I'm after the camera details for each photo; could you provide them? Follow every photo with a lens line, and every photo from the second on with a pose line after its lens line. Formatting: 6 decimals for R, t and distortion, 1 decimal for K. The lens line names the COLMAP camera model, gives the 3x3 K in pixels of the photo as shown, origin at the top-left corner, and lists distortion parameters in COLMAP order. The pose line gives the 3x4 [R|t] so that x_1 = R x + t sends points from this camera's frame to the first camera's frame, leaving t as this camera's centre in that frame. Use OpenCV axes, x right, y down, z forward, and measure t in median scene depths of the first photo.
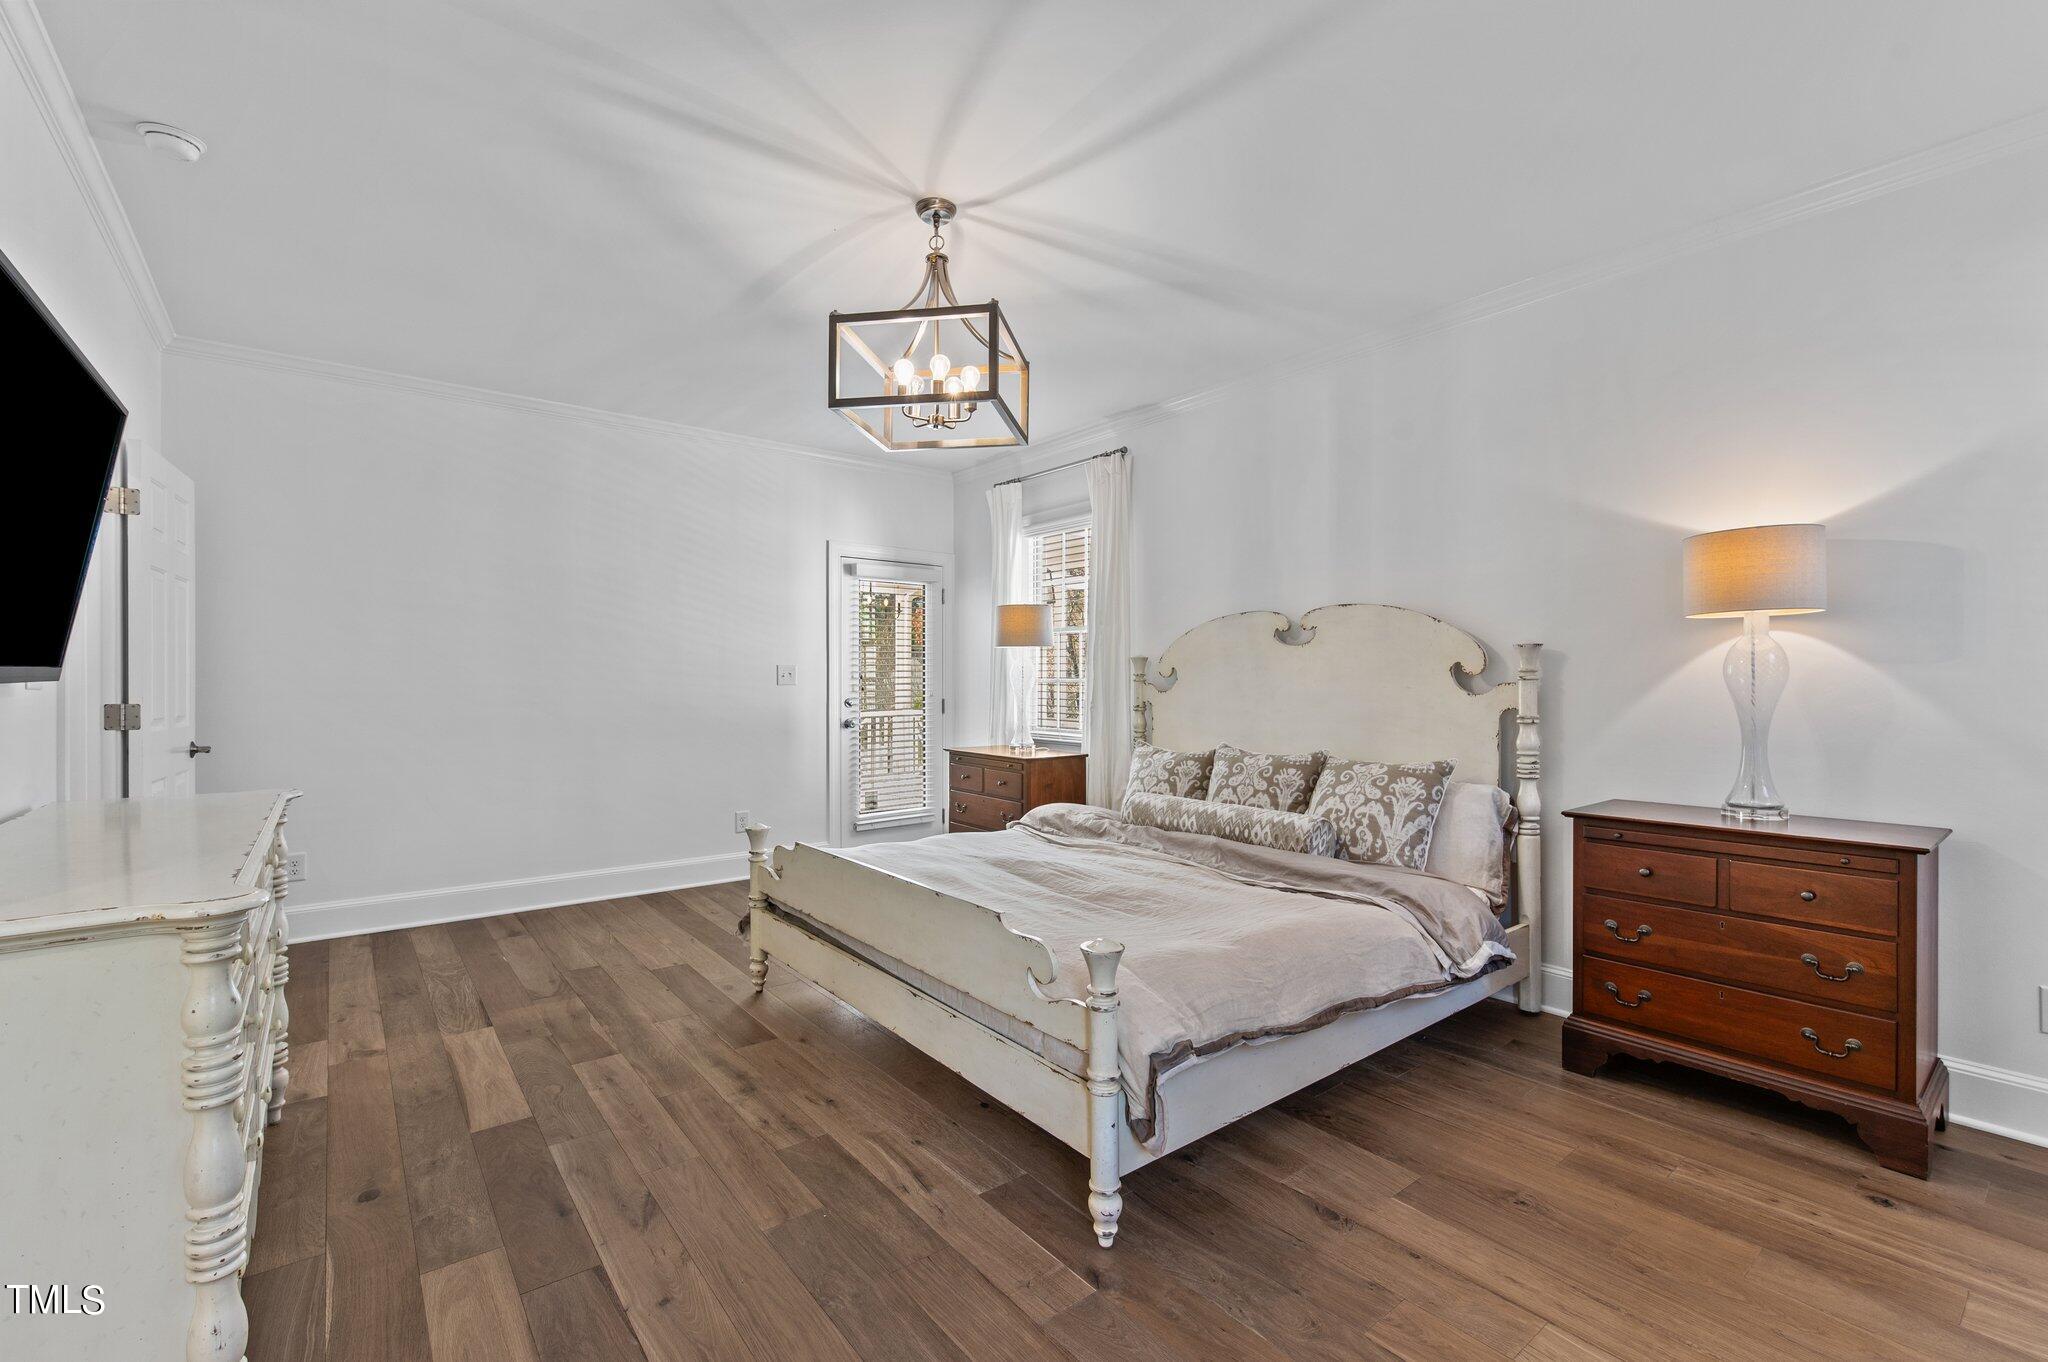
lens RADIAL K [[884.1, 0, 1041.0], [0, 884.1, 697.1], [0, 0, 1]] dist [-0.009254, -0.002212]
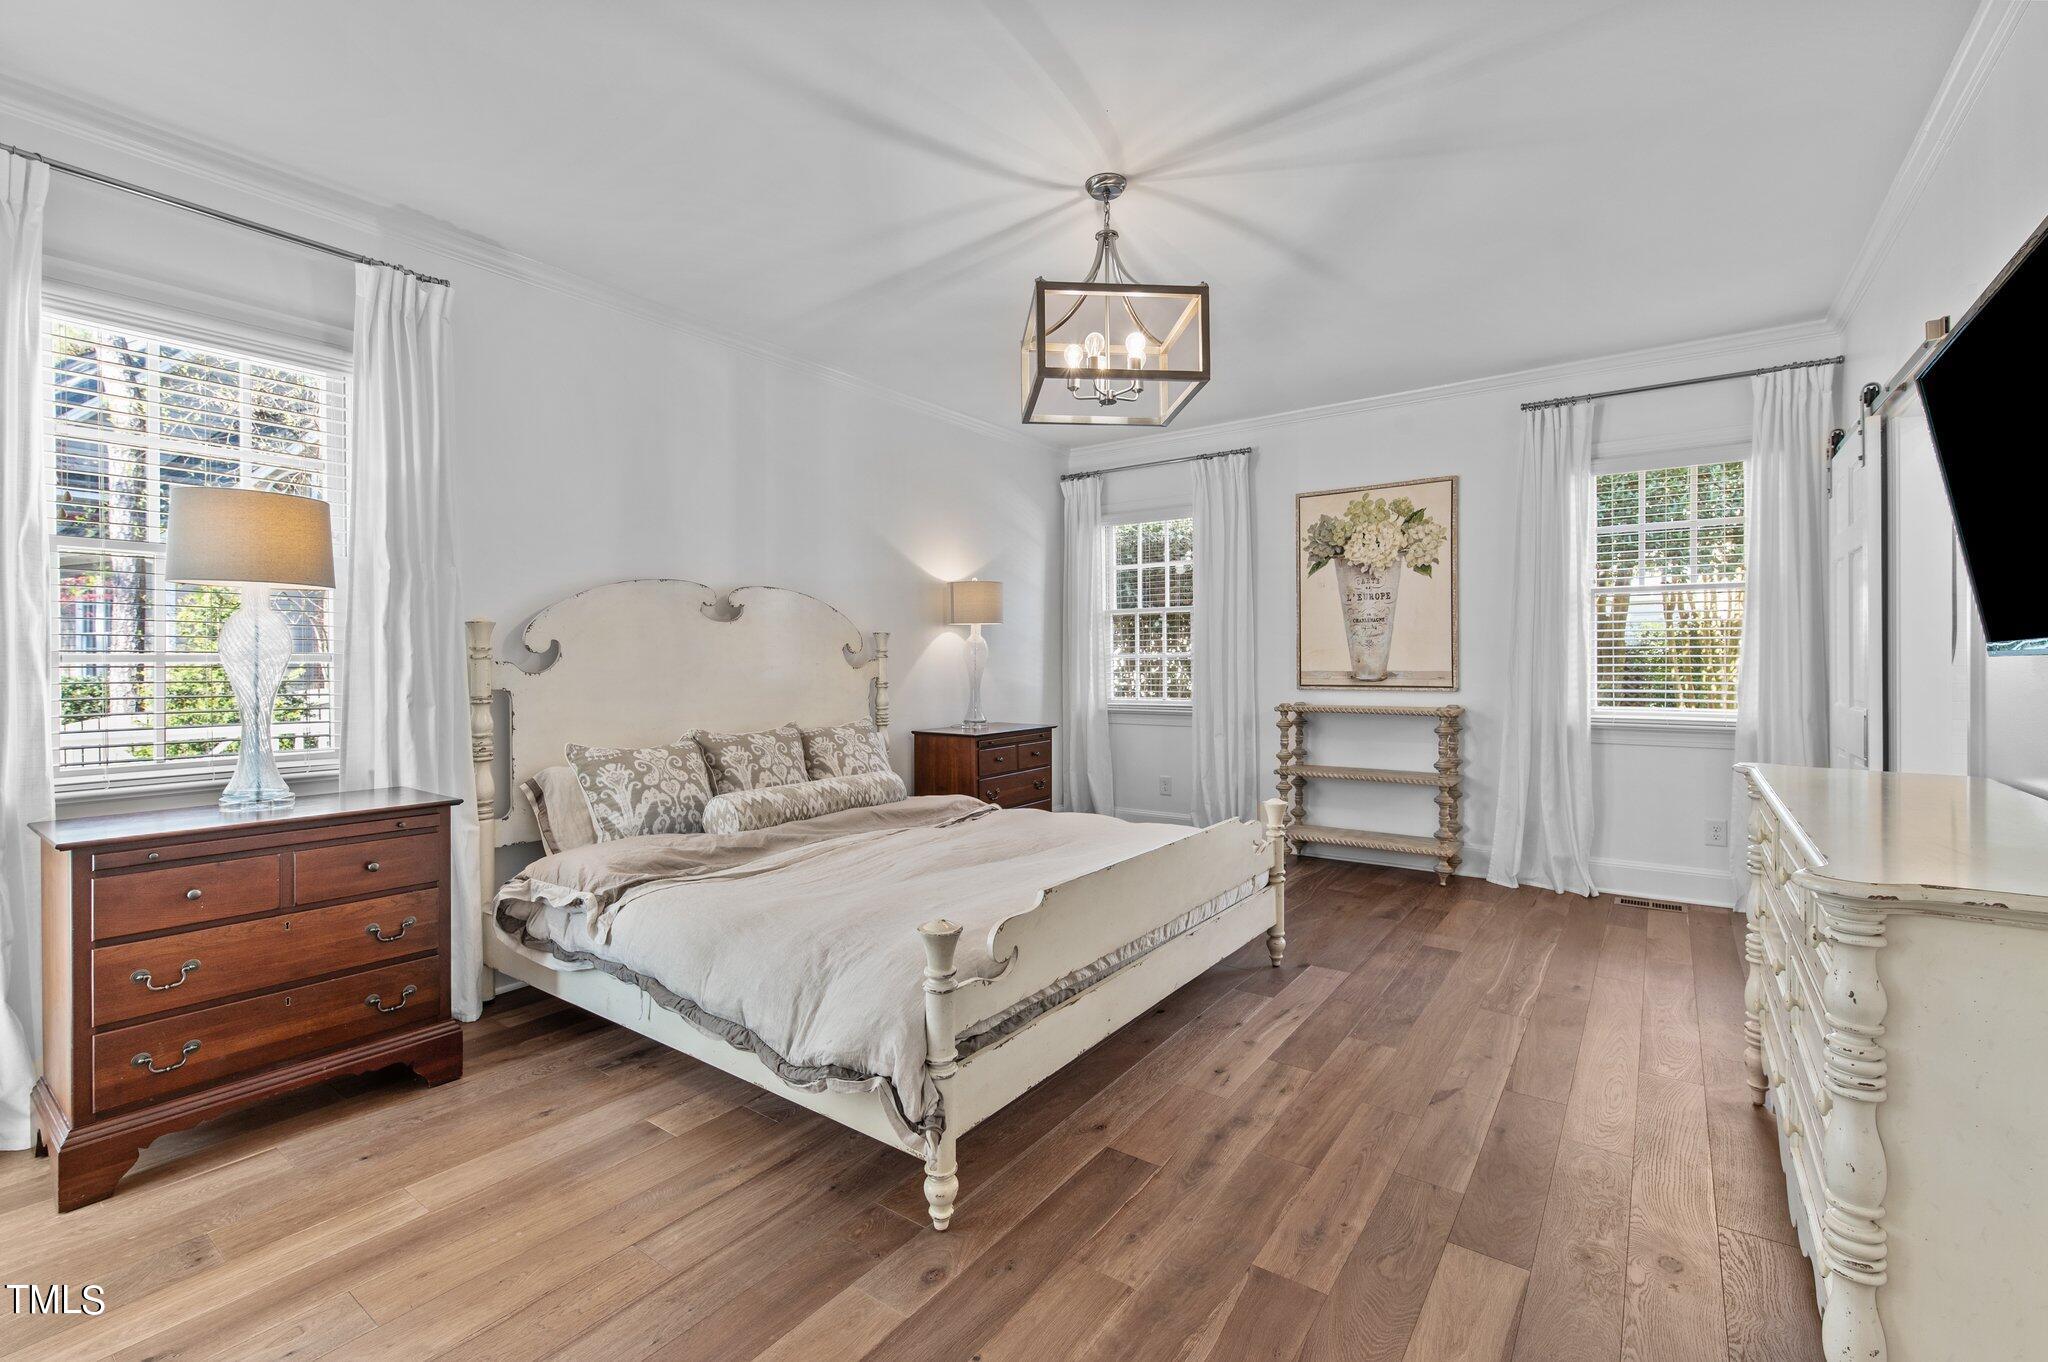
lens RADIAL K [[884.1, 0, 1023.8], [0, 884.1, 666.7], [0, 0, 1]] dist [-0.009254, -0.002212]
pose [[-0.261774, -0.002418, 0.965126, -1.011364], [0.027635, 0.999568, 0.010000, -0.013362], [-0.964733, 0.029289, -0.261595, 1.291900]]
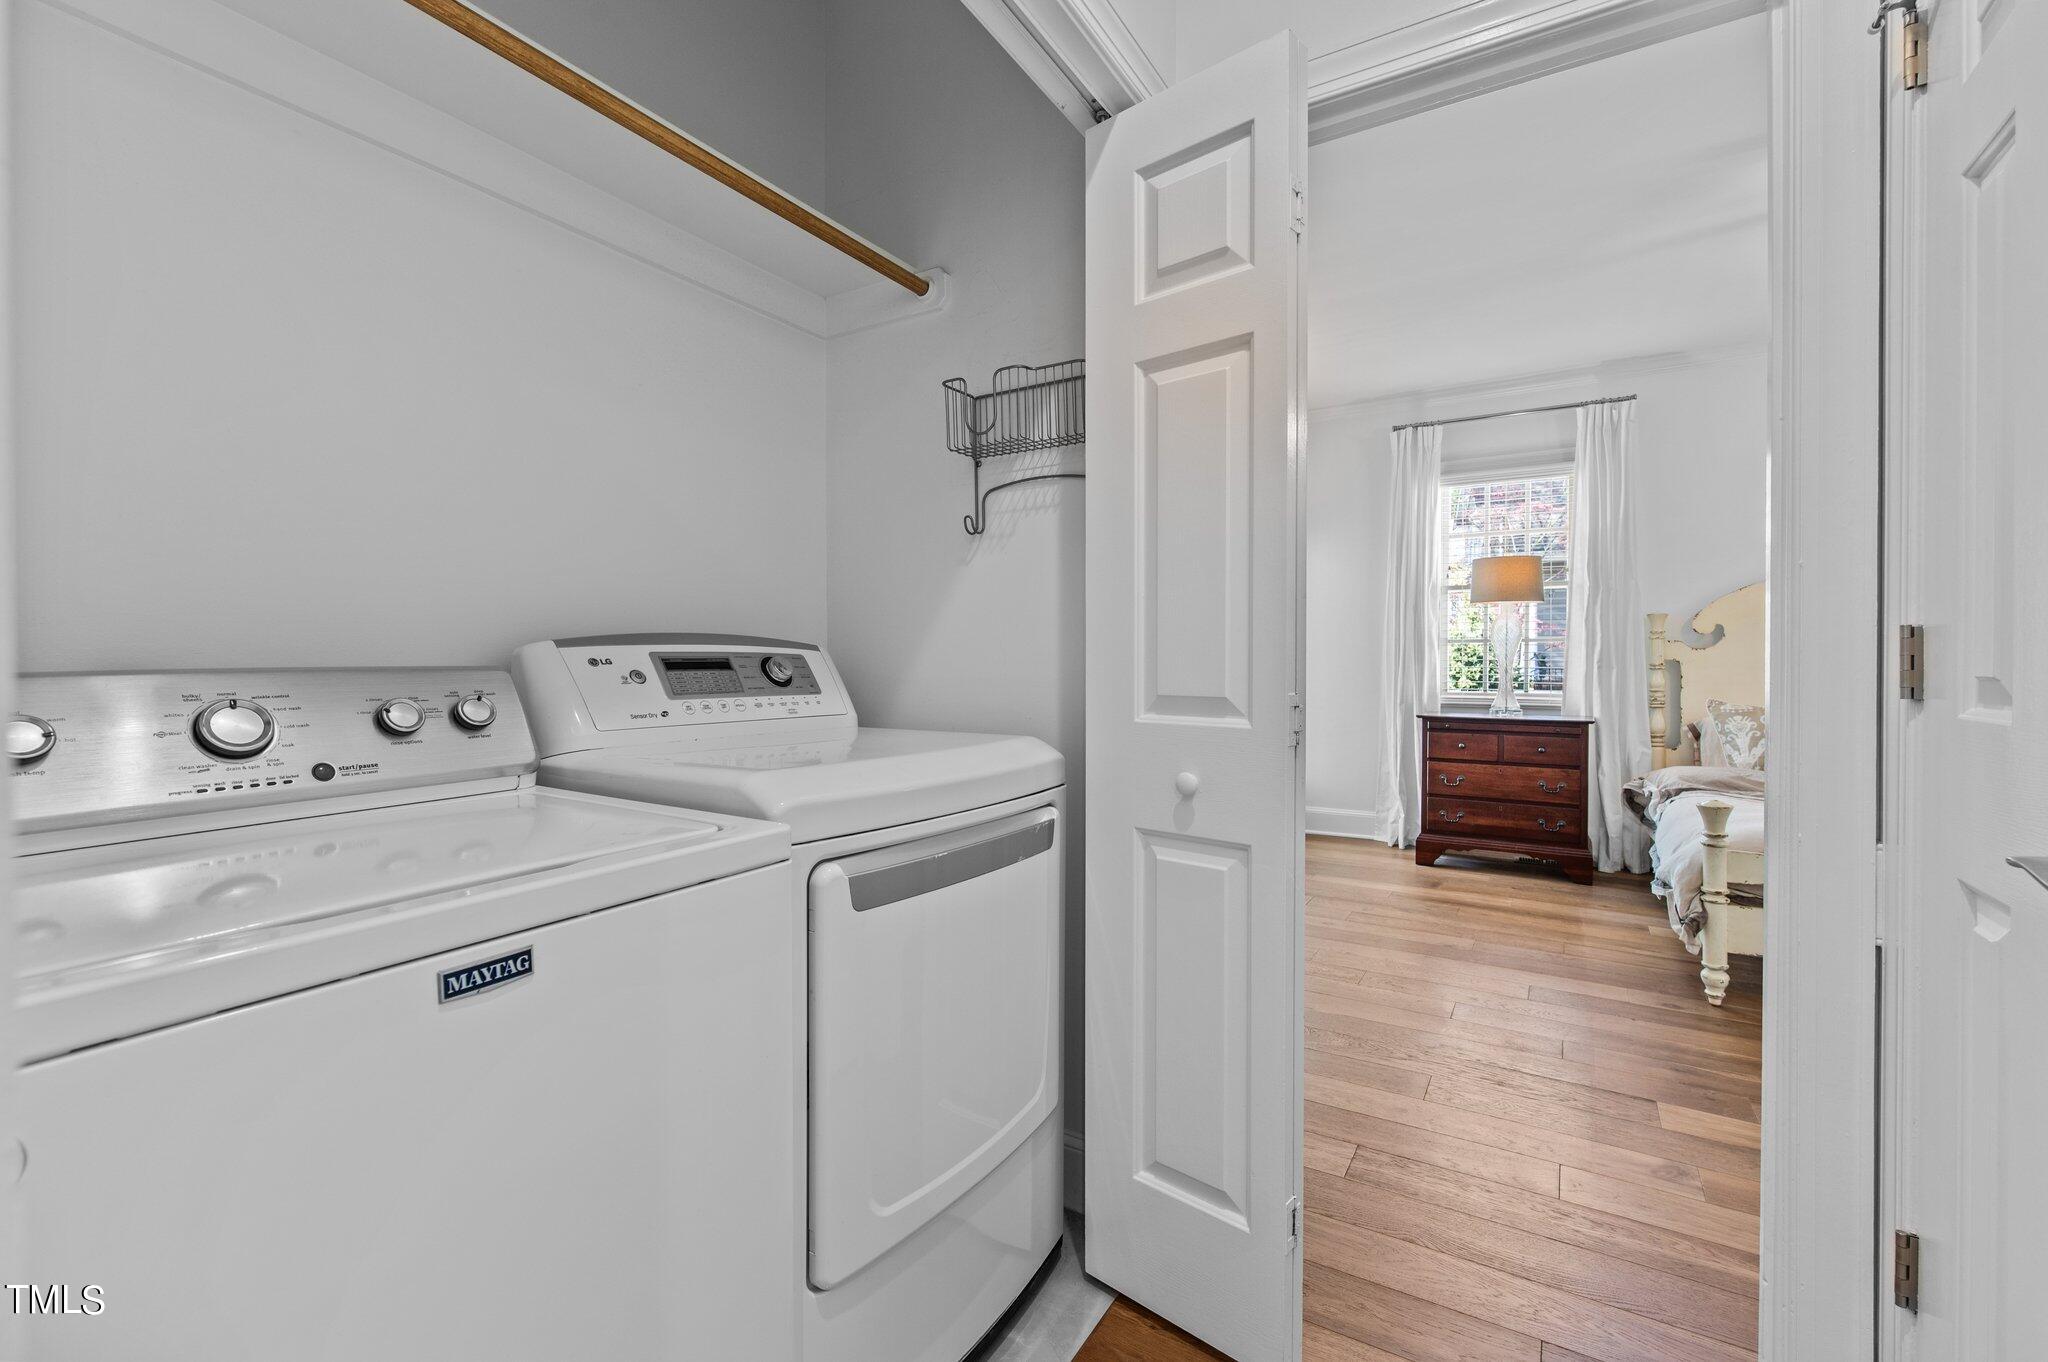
lens RADIAL K [[884.1, 0, 1016.8], [0, 884.1, 675.6], [0, 0, 1]] dist [-0.009254, -0.002212]
pose [[0.942882, -0.002552, 0.333118, -1.426231], [0.004888, 0.999969, -0.006177, 0.039127], [-0.333092, 0.007452, 0.942865, 0.542514]]
